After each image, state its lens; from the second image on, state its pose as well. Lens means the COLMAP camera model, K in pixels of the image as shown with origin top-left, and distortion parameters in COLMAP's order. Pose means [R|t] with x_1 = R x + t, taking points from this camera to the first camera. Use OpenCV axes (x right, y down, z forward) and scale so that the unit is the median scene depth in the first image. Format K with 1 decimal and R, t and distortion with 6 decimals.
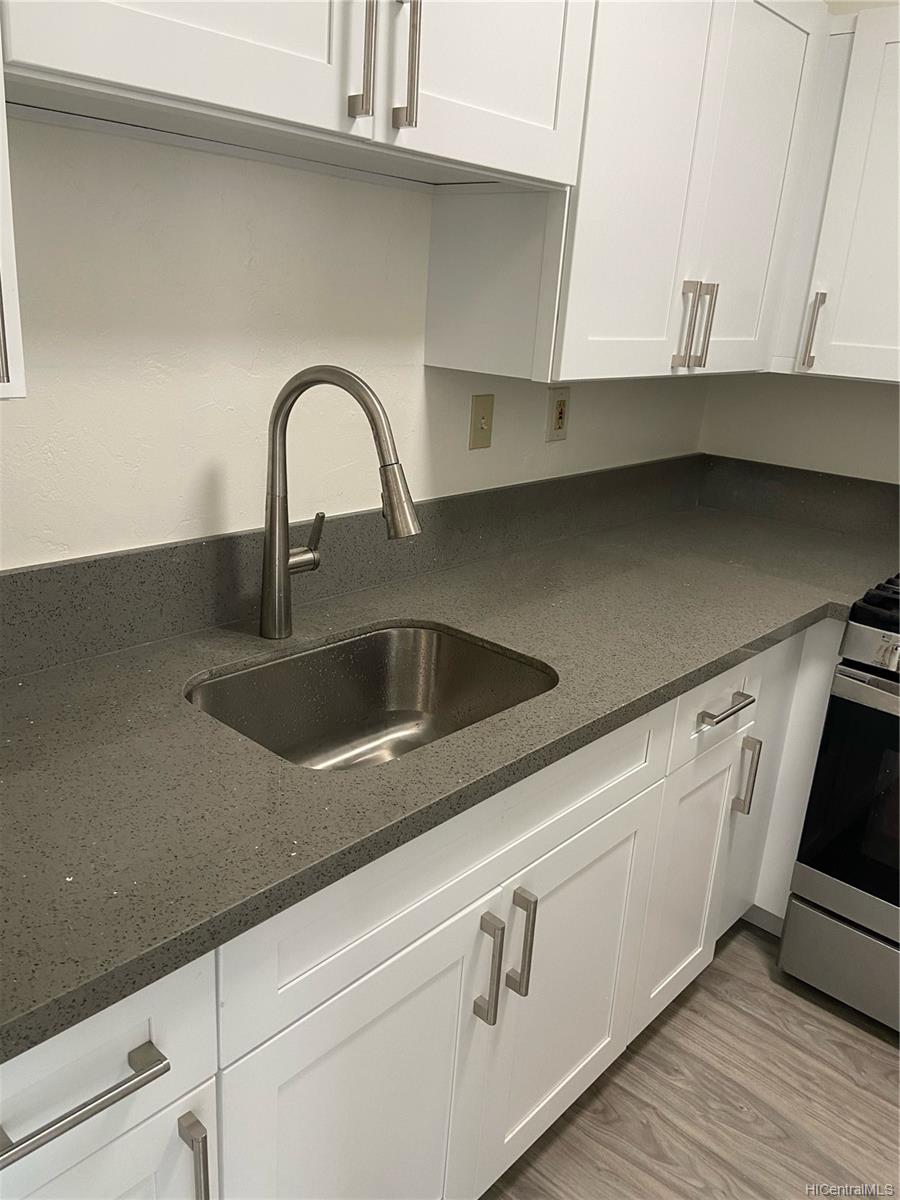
lens RADIAL K [[901.2, 0, 440.3], [0, 901.2, 602.9], [0, 0, 1]] dist [0.072401, -0.085311]
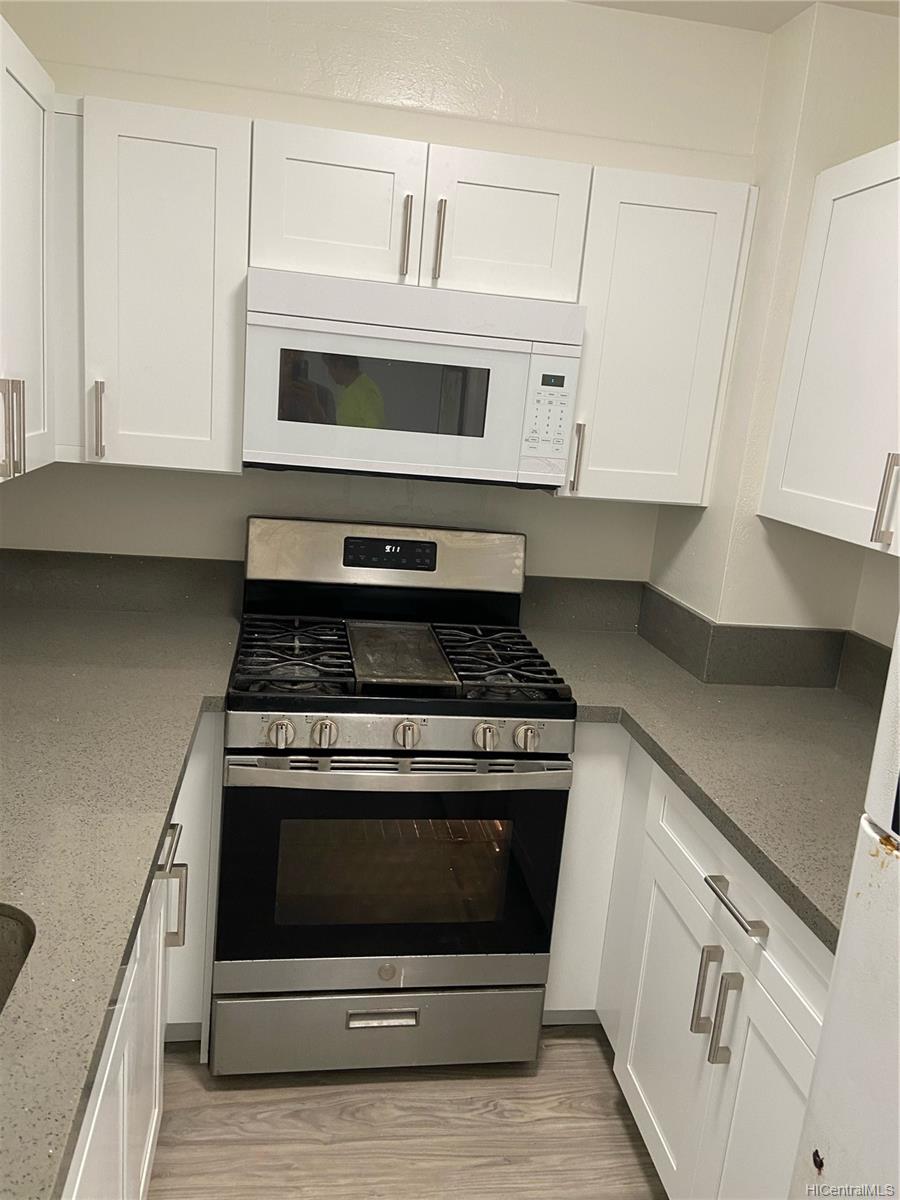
lens RADIAL K [[901.2, 0, 443.4], [0, 901.2, 596.8], [0, 0, 1]] dist [0.072401, -0.085311]
pose [[0.610010, -0.168437, 0.774284, -0.158340], [0.198103, 0.978534, 0.056797, -0.110892], [-0.767231, 0.118741, 0.630284, 0.160419]]
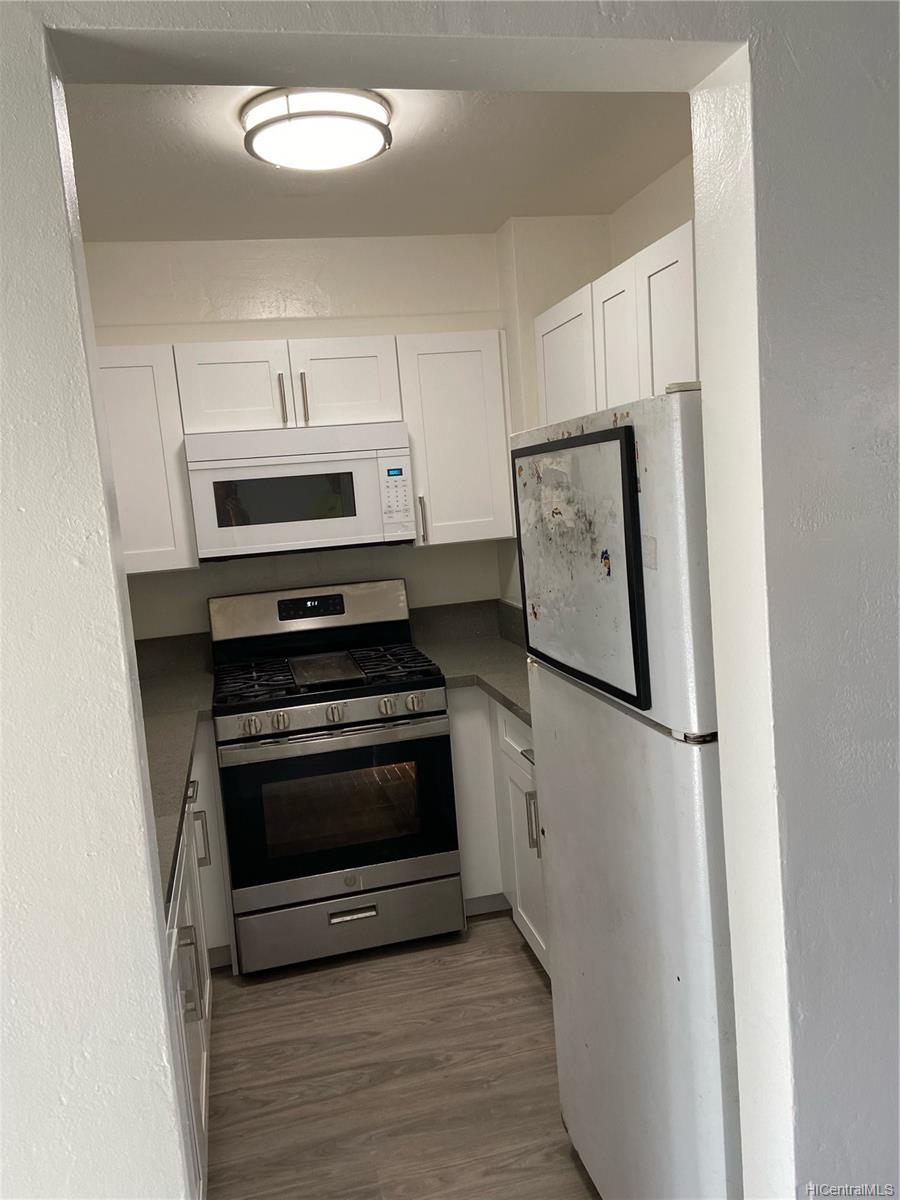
lens RADIAL K [[901.2, 0, 439.2], [0, 901.2, 597.4], [0, 0, 1]] dist [0.072401, -0.085311]
pose [[0.545499, -0.193288, 0.815518, -0.542653], [0.366201, 0.930214, -0.024479, 0.007383], [-0.753875, 0.311996, 0.578213, -0.234633]]
